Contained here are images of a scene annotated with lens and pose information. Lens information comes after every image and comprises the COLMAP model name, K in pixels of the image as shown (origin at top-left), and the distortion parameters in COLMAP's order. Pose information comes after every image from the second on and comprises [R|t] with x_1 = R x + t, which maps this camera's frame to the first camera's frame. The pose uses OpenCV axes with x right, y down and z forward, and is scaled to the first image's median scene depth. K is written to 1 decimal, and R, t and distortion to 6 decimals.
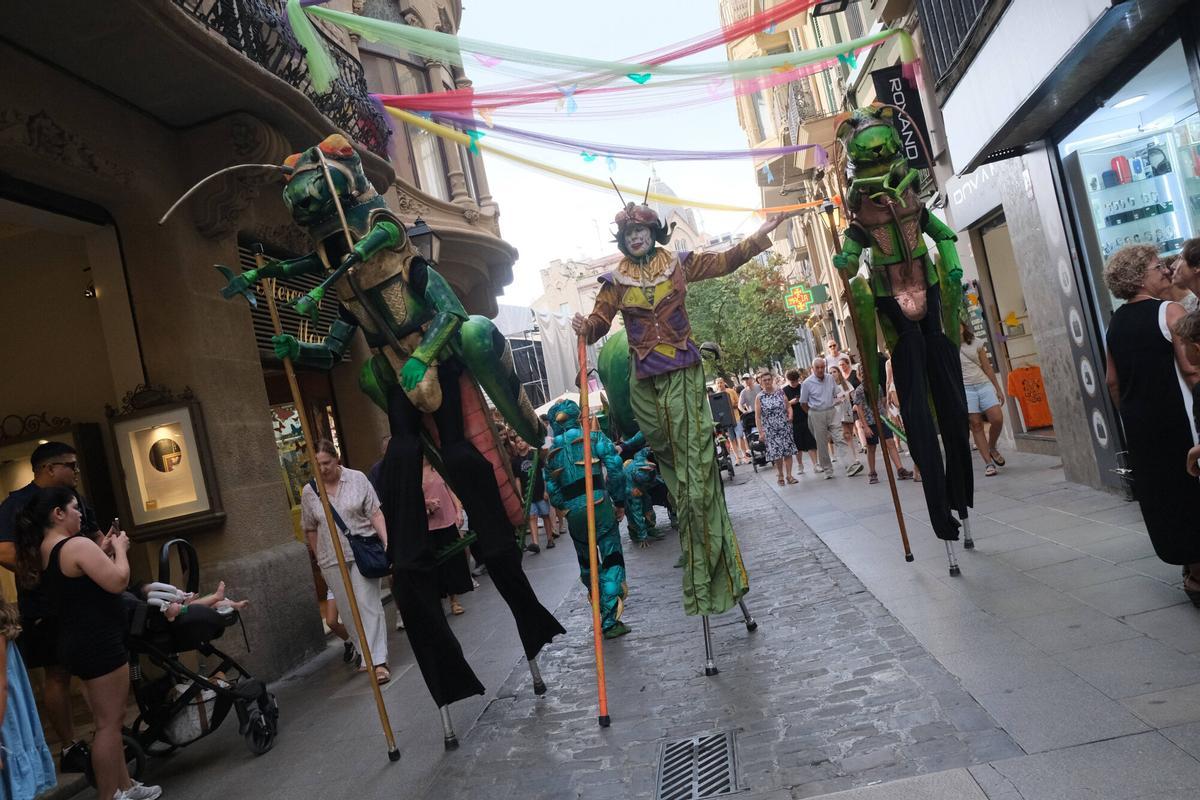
lens RADIAL K [[2502.3, 0, 600.0], [0, 2502.3, 400.0], [0, 0, 1]] dist [-0.127966, -0.067647]
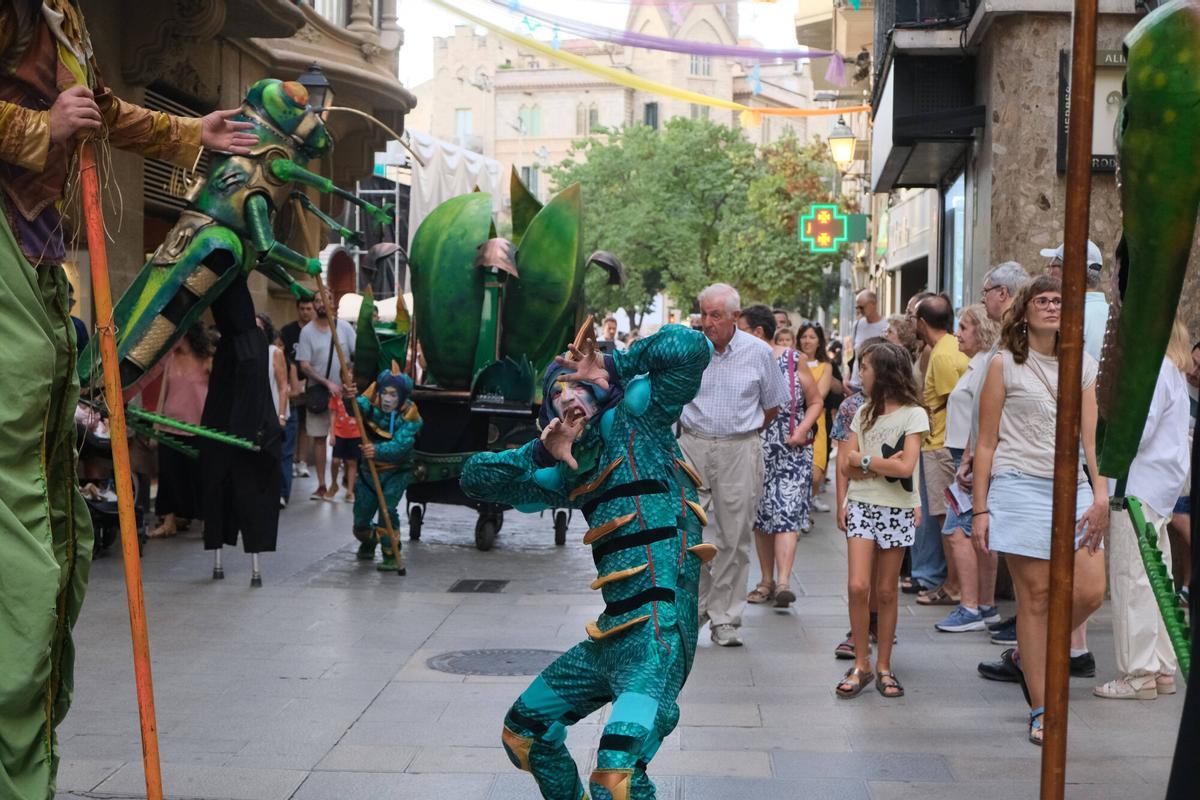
lens RADIAL K [[1895.0, 0, 600.0], [0, 1895.0, 400.0], [0, 0, 1]] dist [0.041428, -0.122861]
pose [[0.972445, 0.221124, 0.073858, -0.002175], [-0.223049, 0.974626, 0.018814, 0.006495], [-0.067824, -0.034770, 0.997091, 0.535071]]
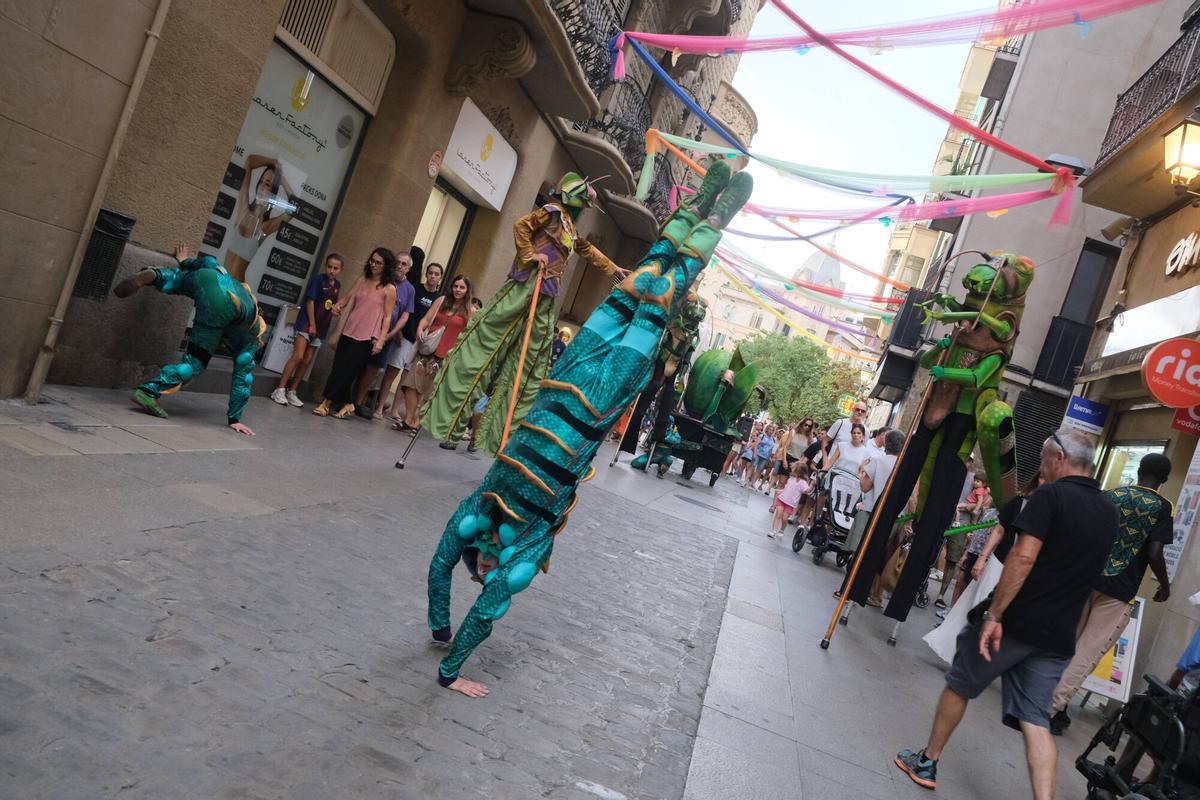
lens RADIAL K [[946.3, 0, 600.0], [0, 946.3, 400.0], [0, 0, 1]] dist [-0.015313, -0.000682]
pose [[0.853343, 0.518044, -0.058617, -0.009329], [-0.516964, 0.855352, 0.033483, 0.011114], [0.067484, 0.001731, 0.997719, 0.483470]]
